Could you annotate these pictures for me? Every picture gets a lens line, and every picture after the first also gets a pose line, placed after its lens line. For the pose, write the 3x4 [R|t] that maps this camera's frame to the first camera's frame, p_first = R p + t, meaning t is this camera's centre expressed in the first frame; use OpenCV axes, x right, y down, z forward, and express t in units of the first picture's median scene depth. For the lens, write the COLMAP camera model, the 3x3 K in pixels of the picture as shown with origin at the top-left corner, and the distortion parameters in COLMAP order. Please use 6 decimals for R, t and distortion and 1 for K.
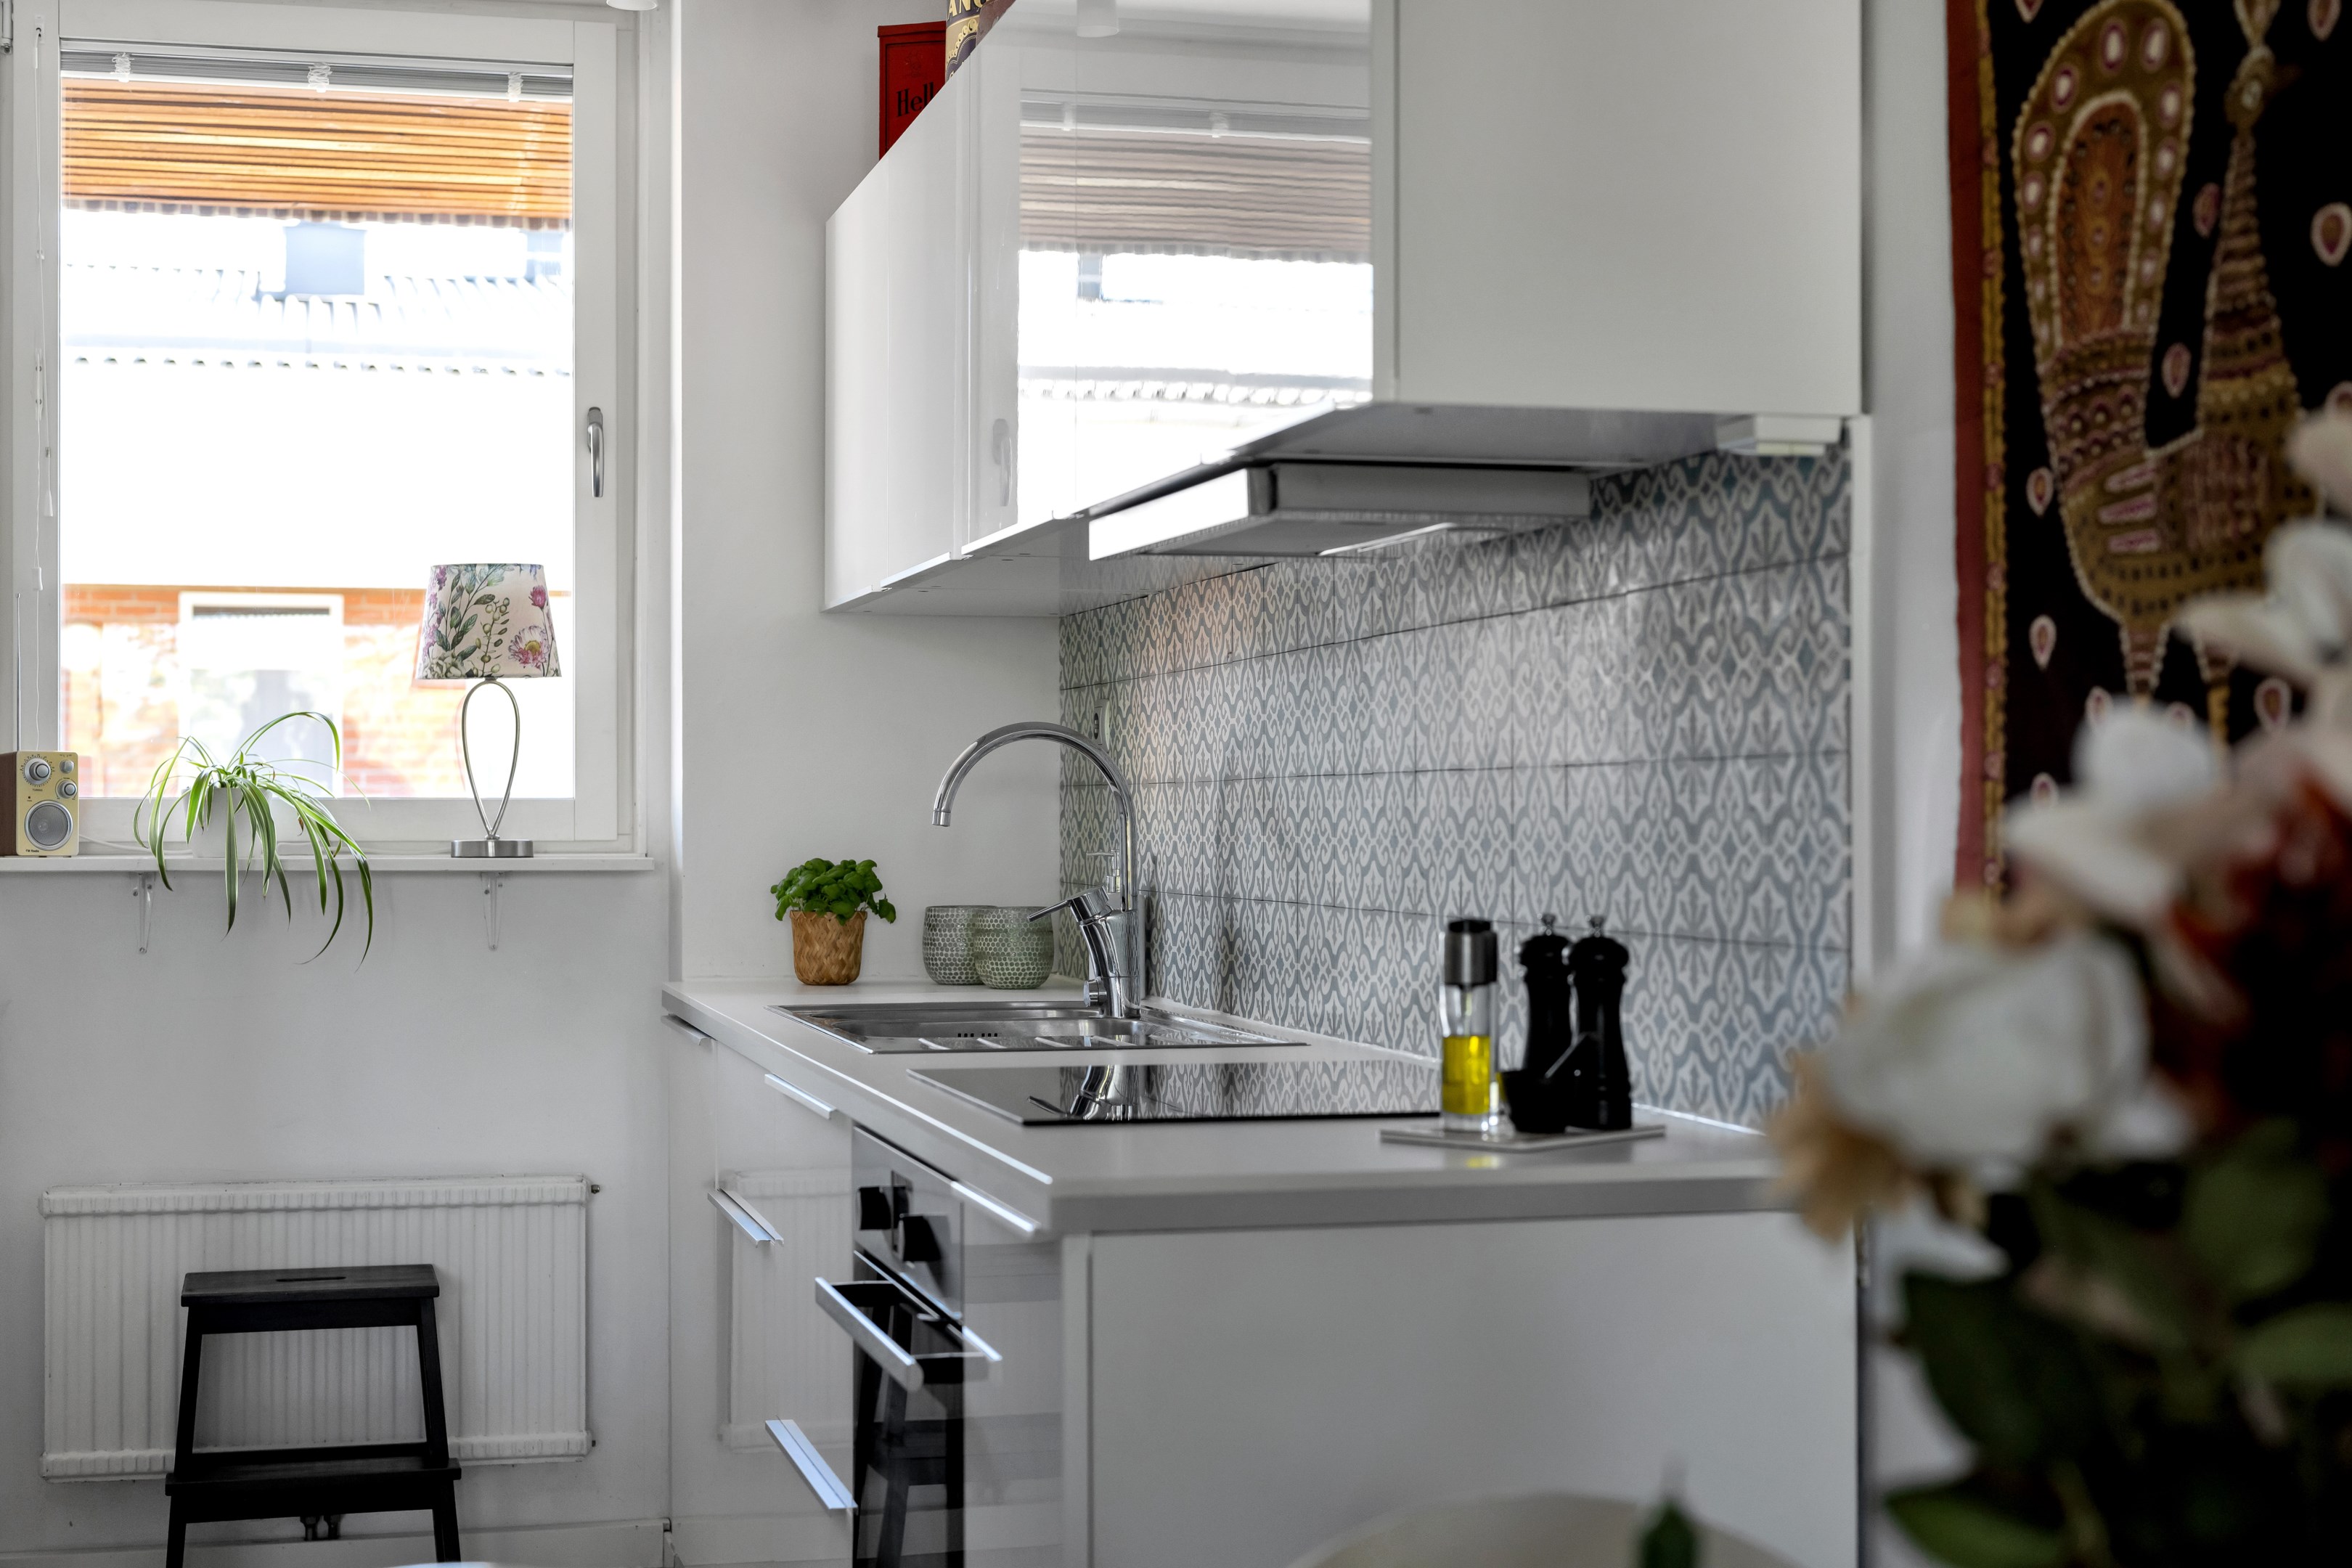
lens RADIAL K [[3331.1, 0, 1174.7], [0, 3331.1, 786.4], [0, 0, 1]] dist [-0.008344, -0.006518]
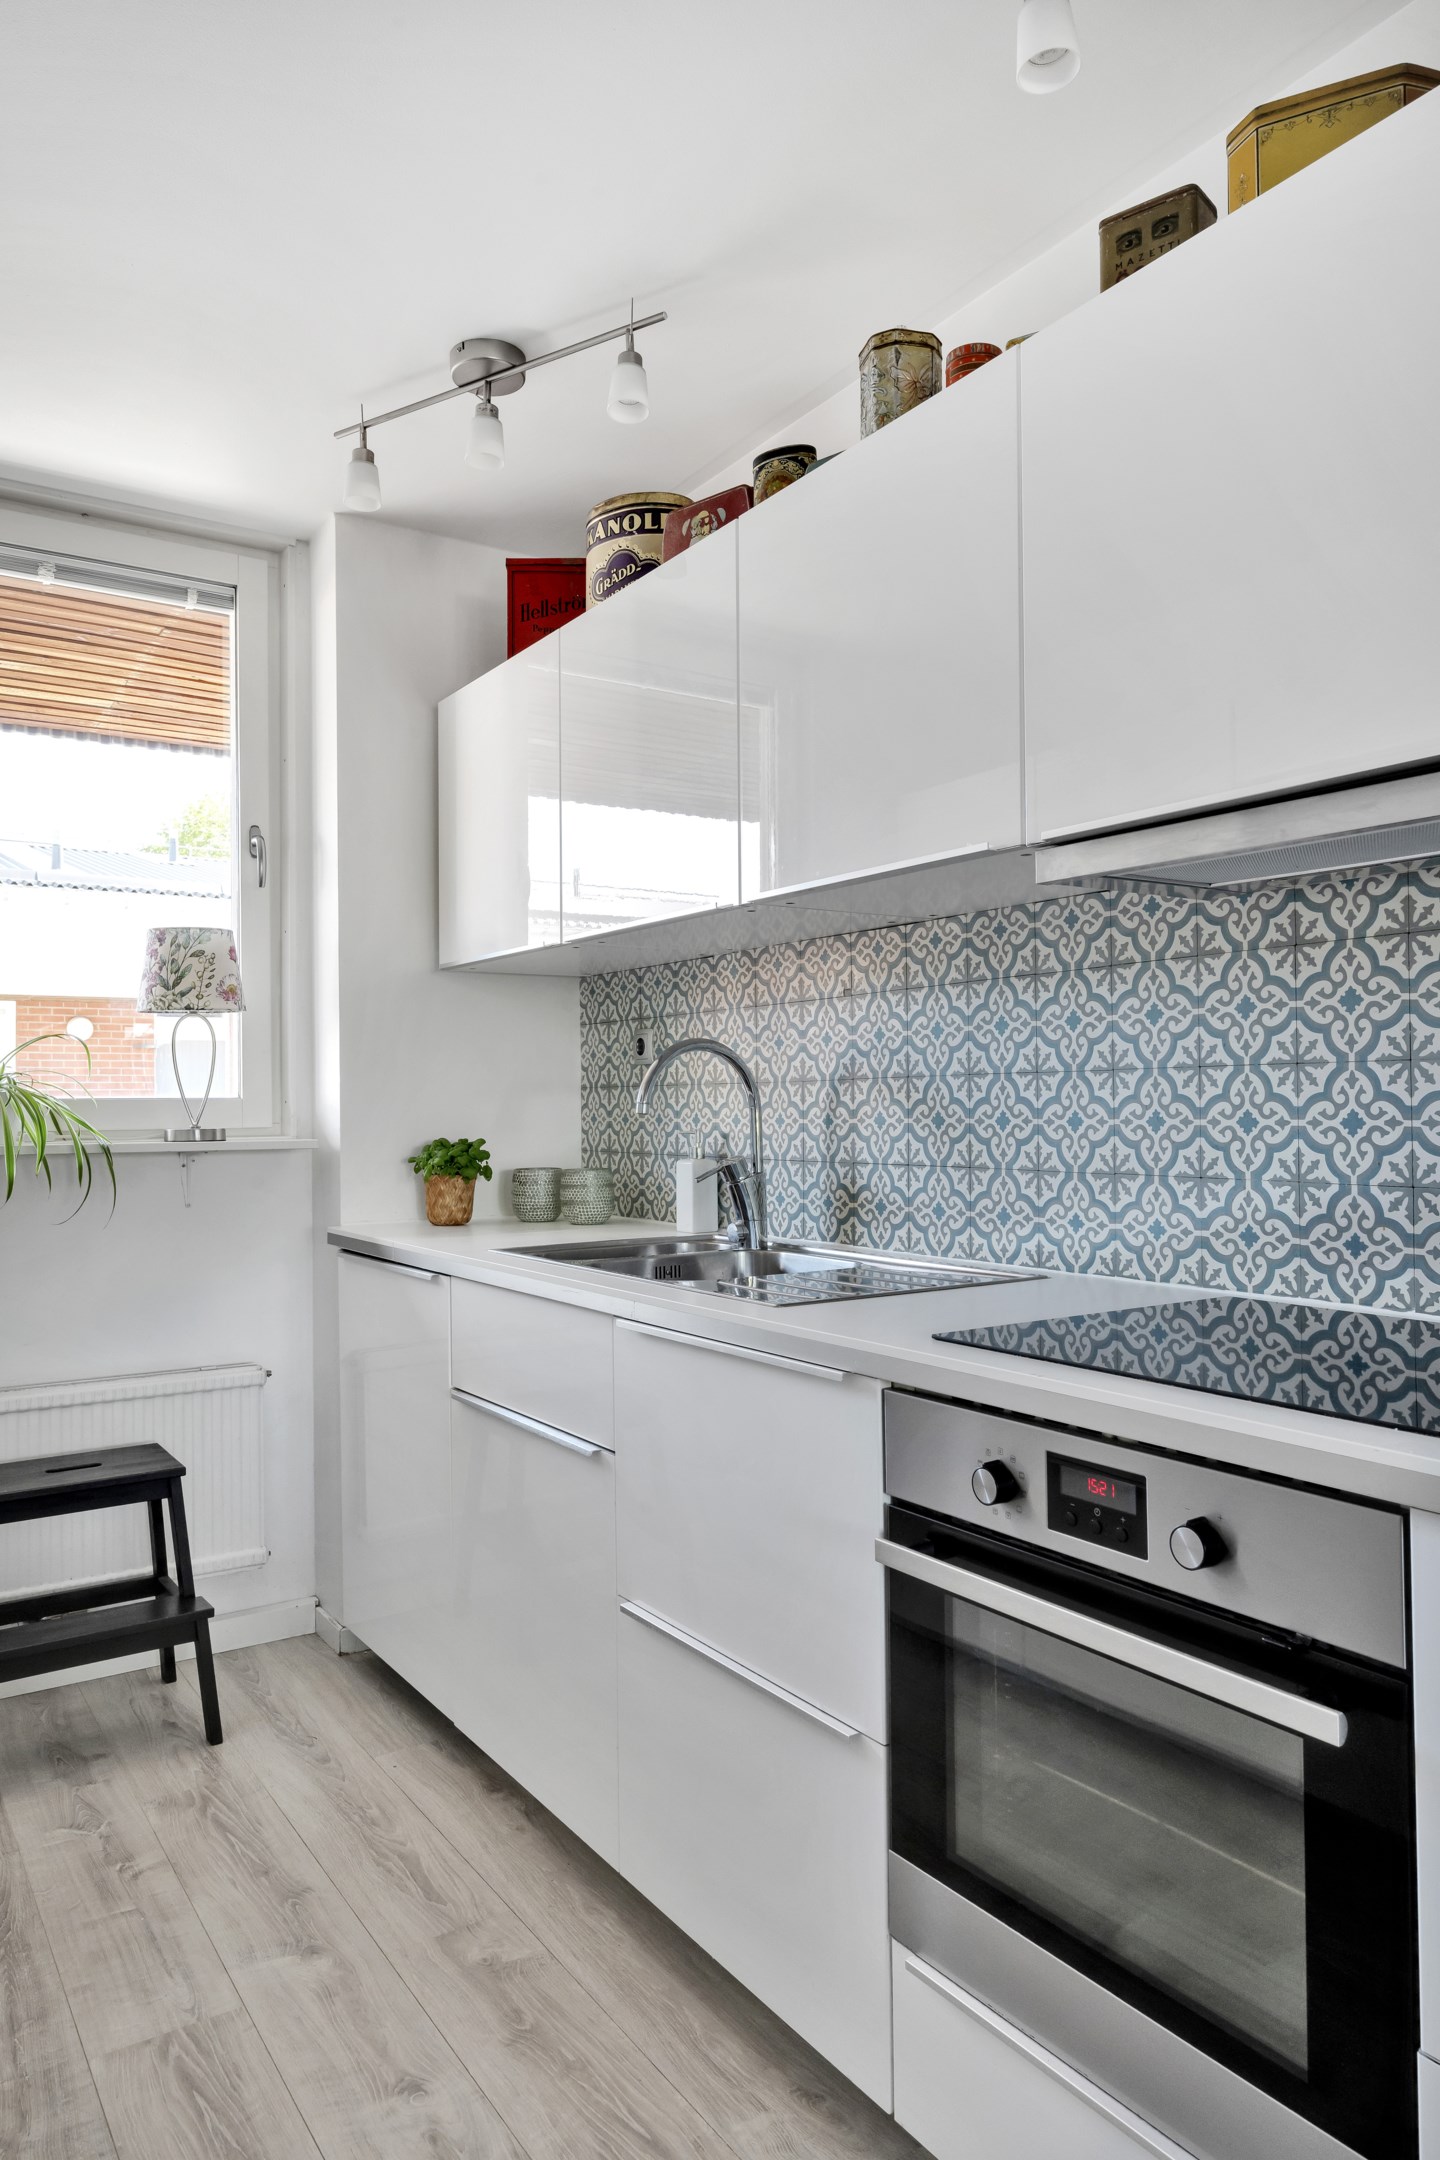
lens RADIAL K [[1421.9, 0, 718.8], [0, 1421.9, 1089.5], [0, 0, 1]] dist [-0.008198, 0.002723]
pose [[0.945295, -0.005972, 0.326163, -0.208982], [0.007318, 0.999969, -0.002902, 0.003362], [-0.326136, 0.005130, 0.945309, 0.402909]]
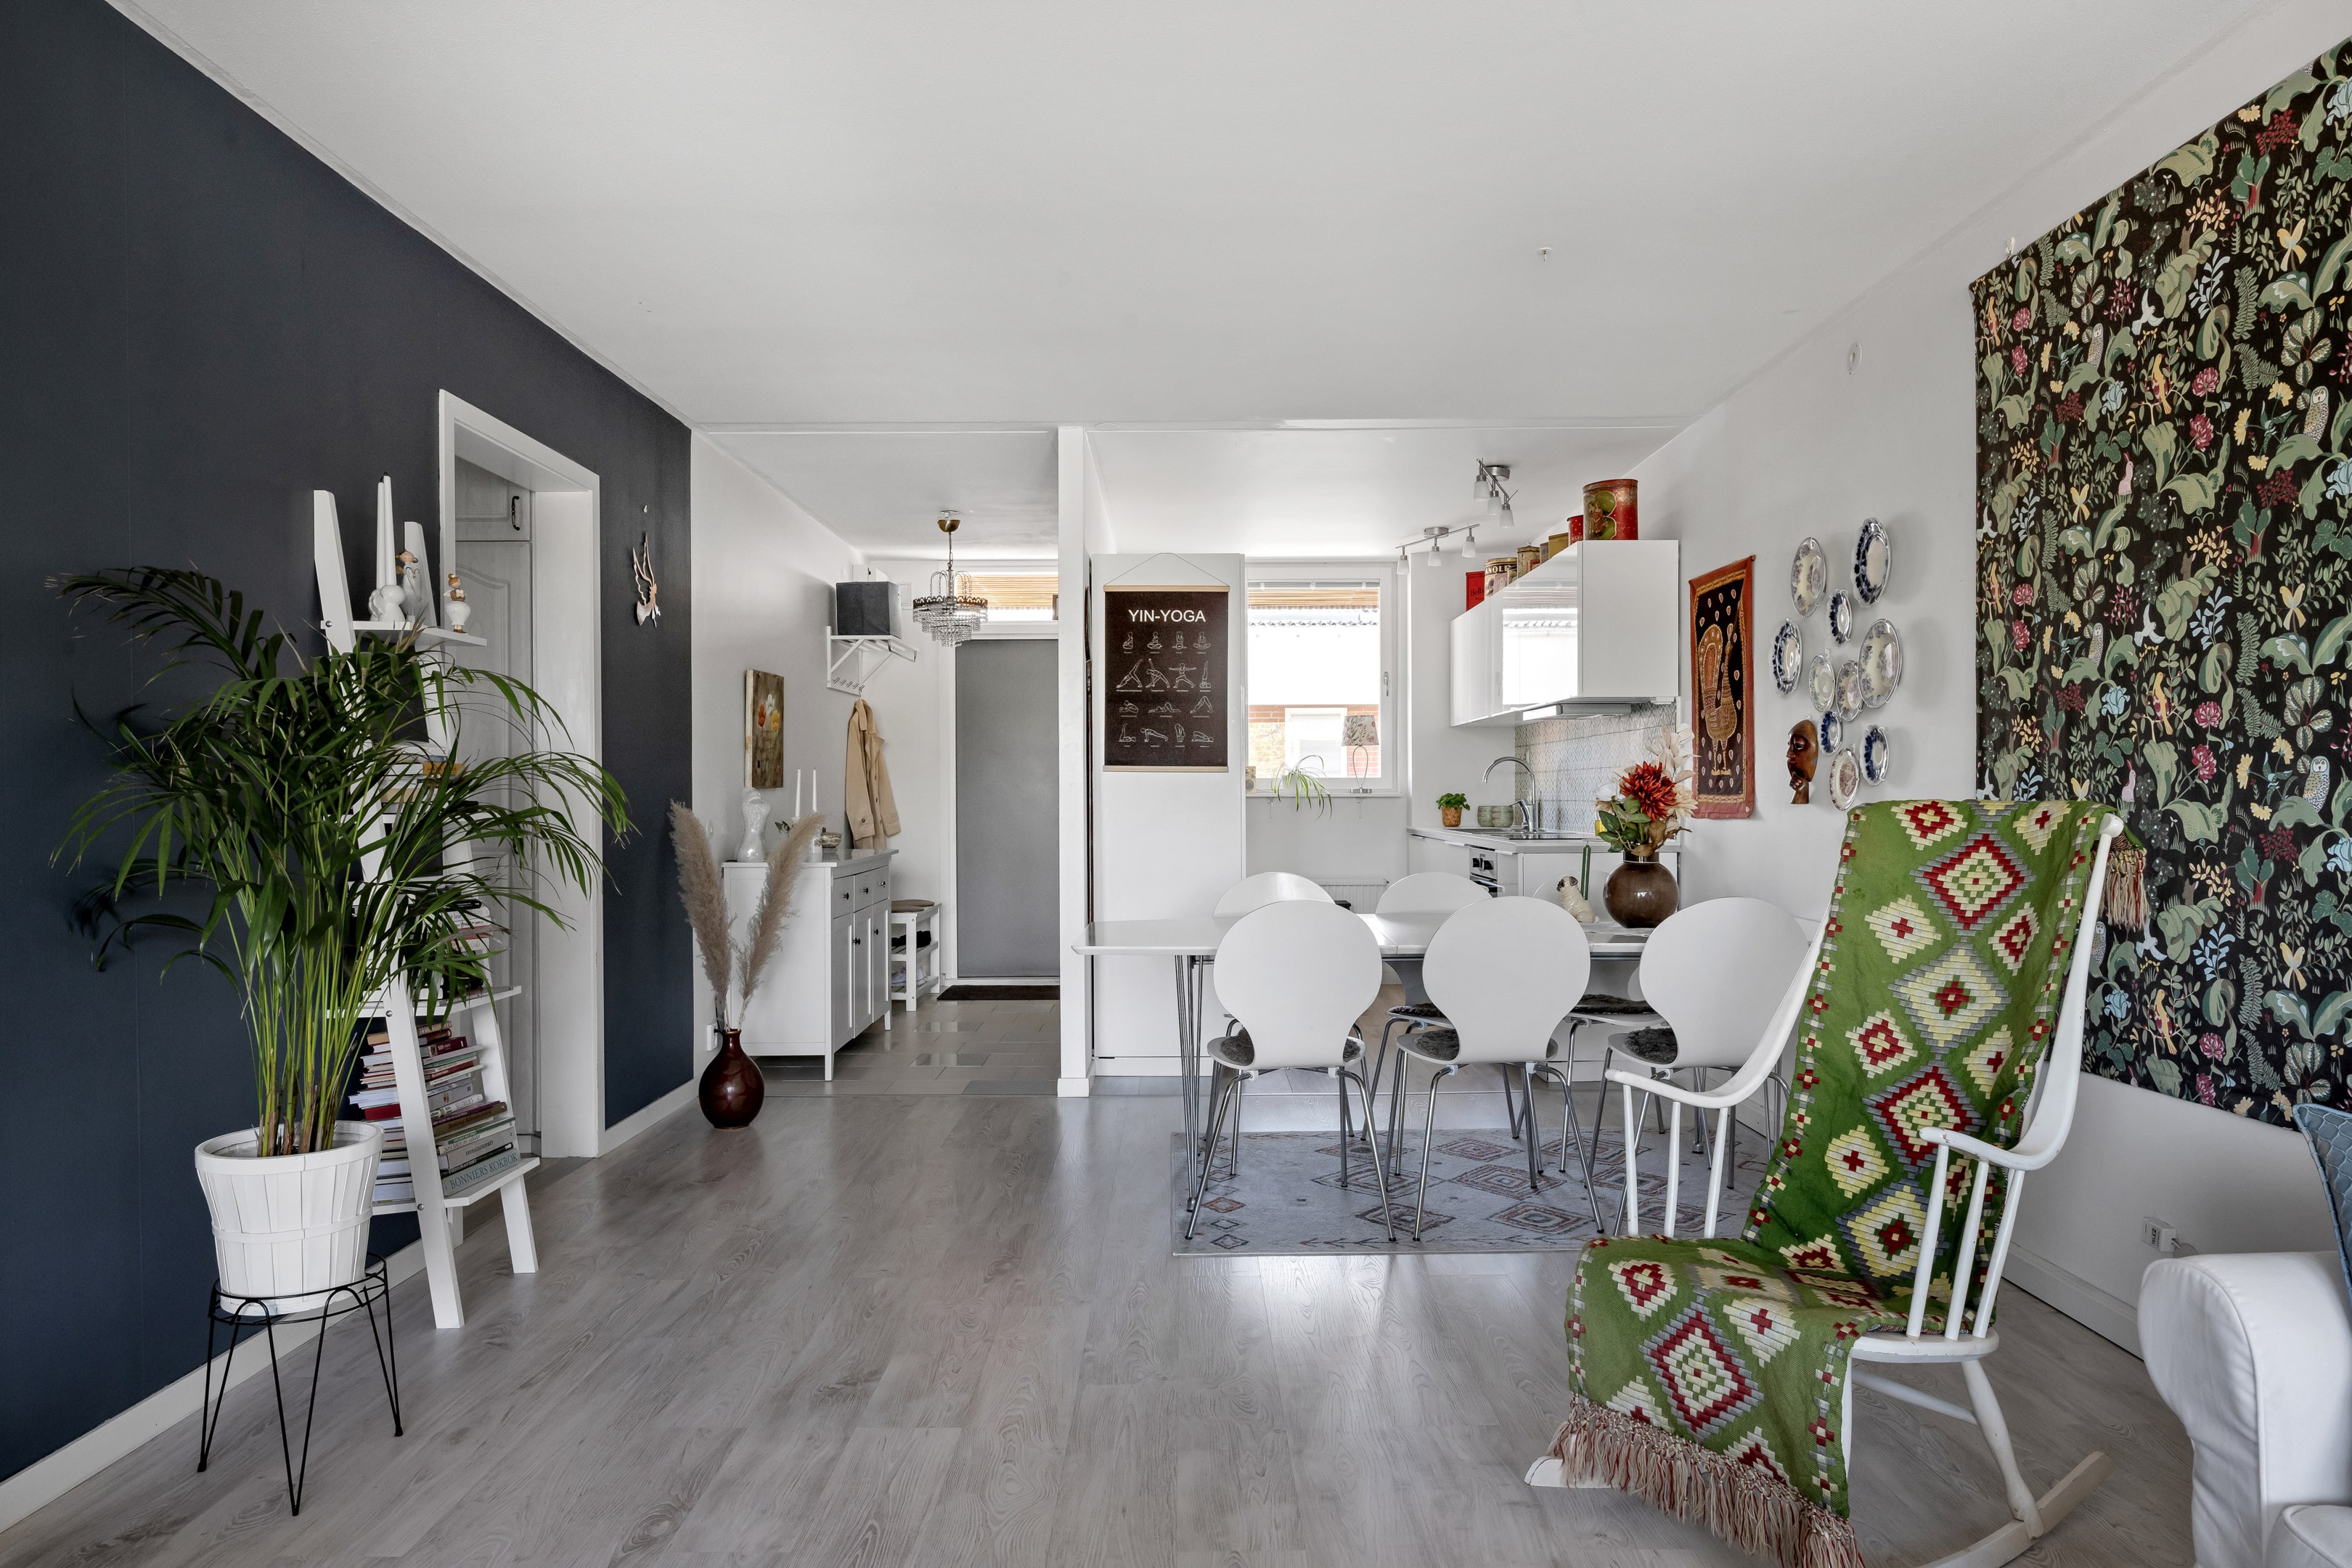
lens RADIAL K [[1467.2, 0, 1202.2], [0, 1467.2, 794.7], [0, 0, 1]] dist [-0.001894, 0.000067]
pose [[0.971038, -0.003095, -0.238905, 0.018718], [0.005478, 0.999942, 0.009311, 0.007189], [0.238862, -0.010350, 0.970998, -0.713862]]
